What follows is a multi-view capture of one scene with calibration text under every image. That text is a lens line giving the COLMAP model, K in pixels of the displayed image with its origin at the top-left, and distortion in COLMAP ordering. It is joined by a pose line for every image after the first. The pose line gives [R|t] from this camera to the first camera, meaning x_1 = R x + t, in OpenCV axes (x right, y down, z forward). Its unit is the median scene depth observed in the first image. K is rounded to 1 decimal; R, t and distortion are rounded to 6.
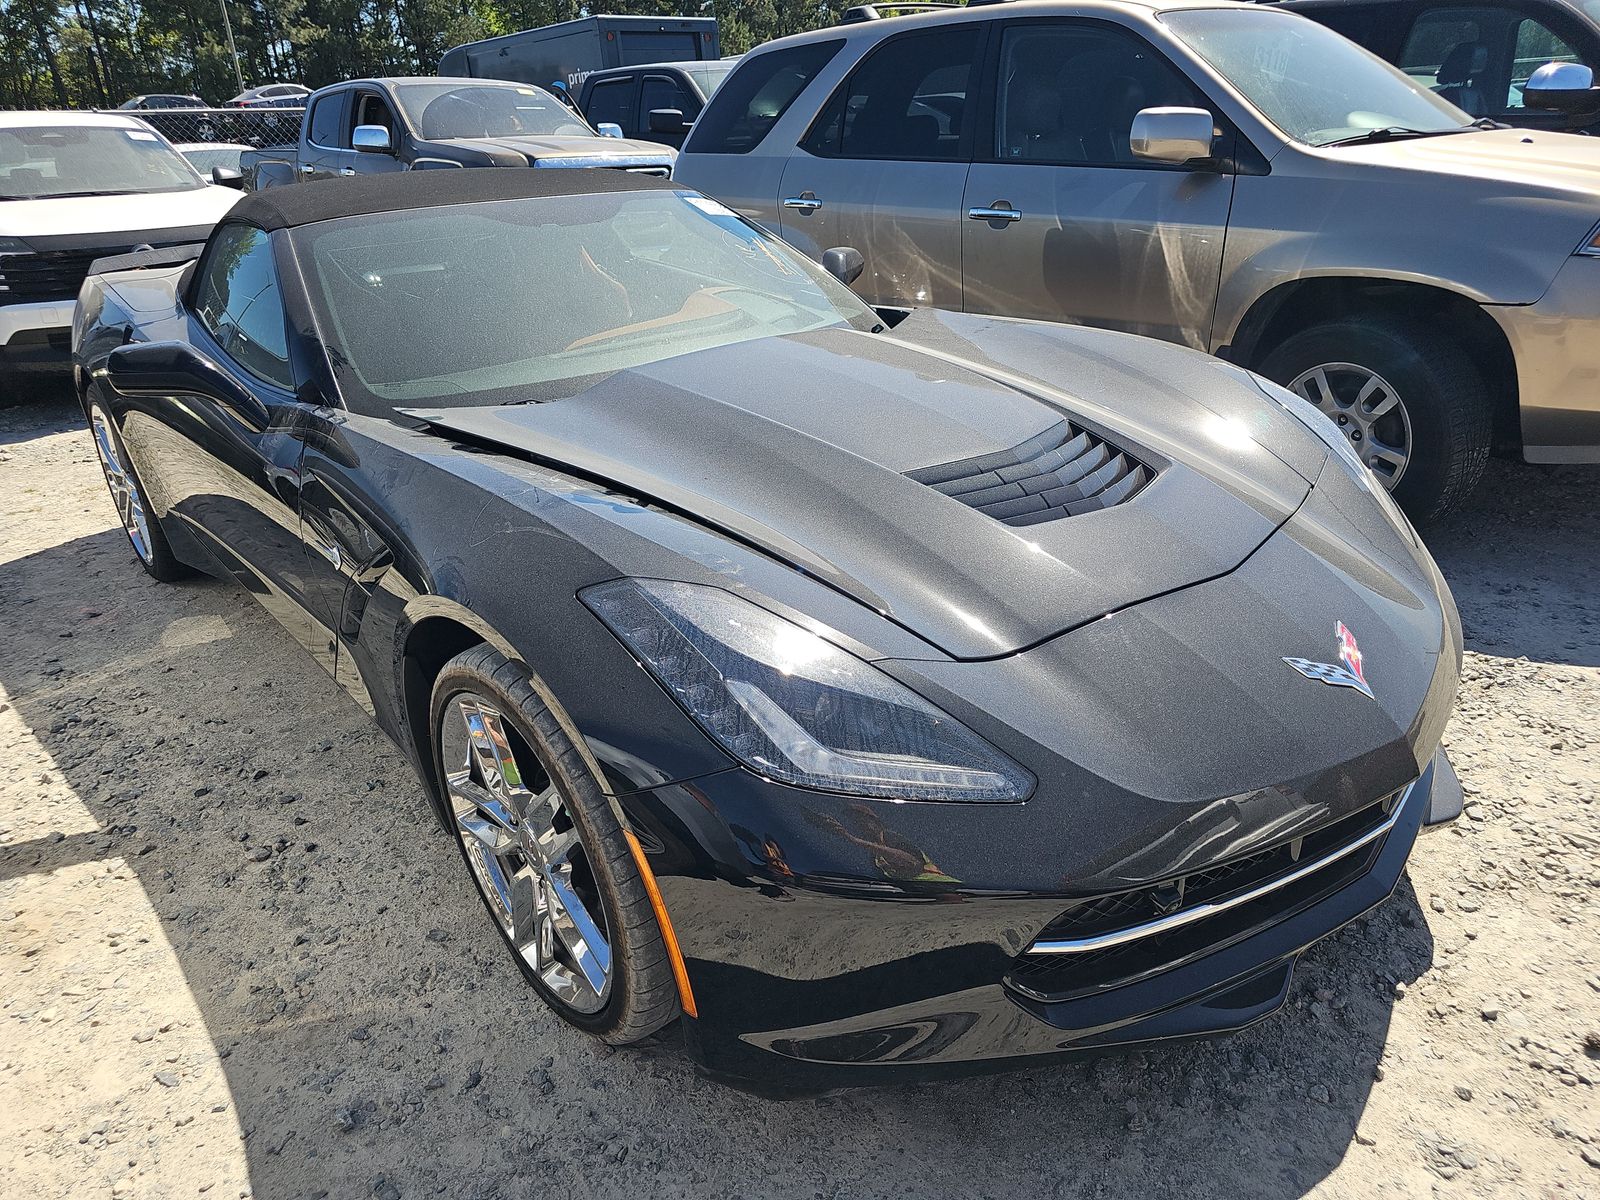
lens RADIAL K [[1086.6, 0, 800.7], [0, 1086.6, 596.4], [0, 0, 1]] dist [0.020969, -0.015097]
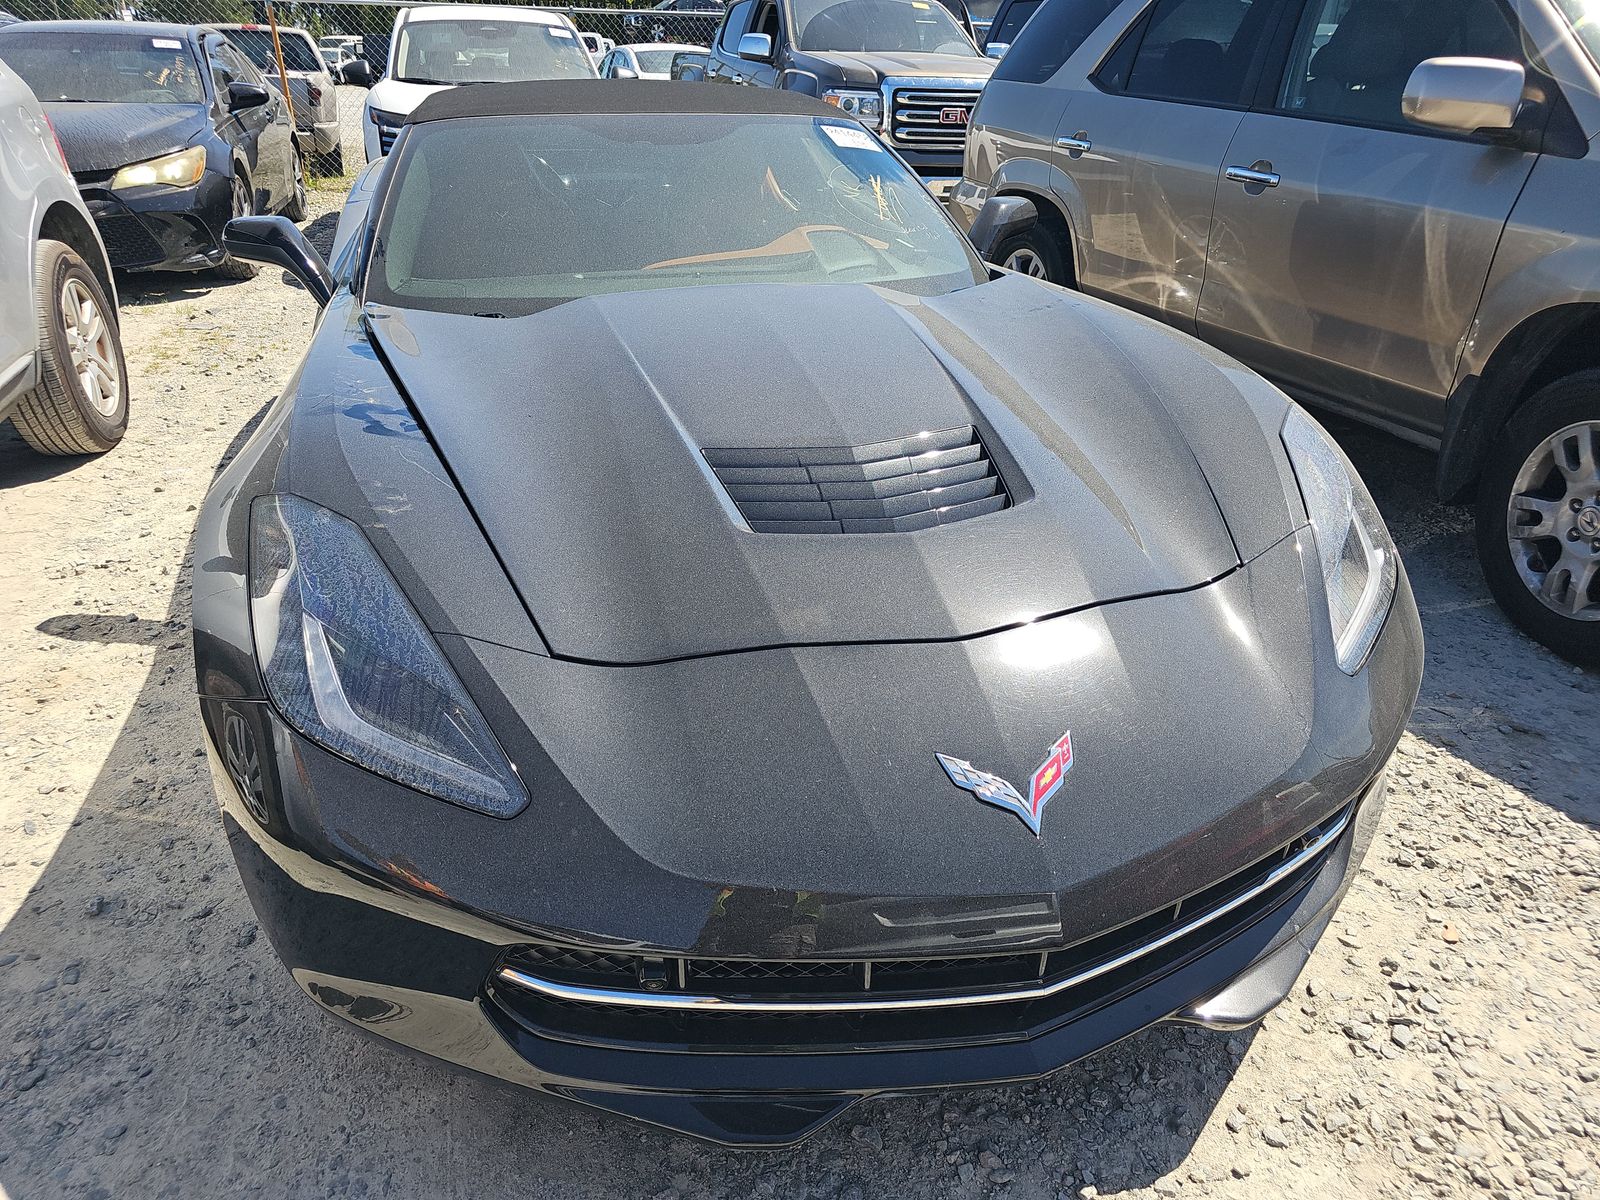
lens RADIAL K [[1086.6, 0, 797.8], [0, 1086.6, 605.5], [0, 0, 1]] dist [0.020969, -0.015097]
pose [[0.905242, 0.235782, -0.353475, 0.432700], [-0.210961, 0.971534, 0.107784, -0.084145], [0.368826, -0.023001, 0.929214, 0.146140]]
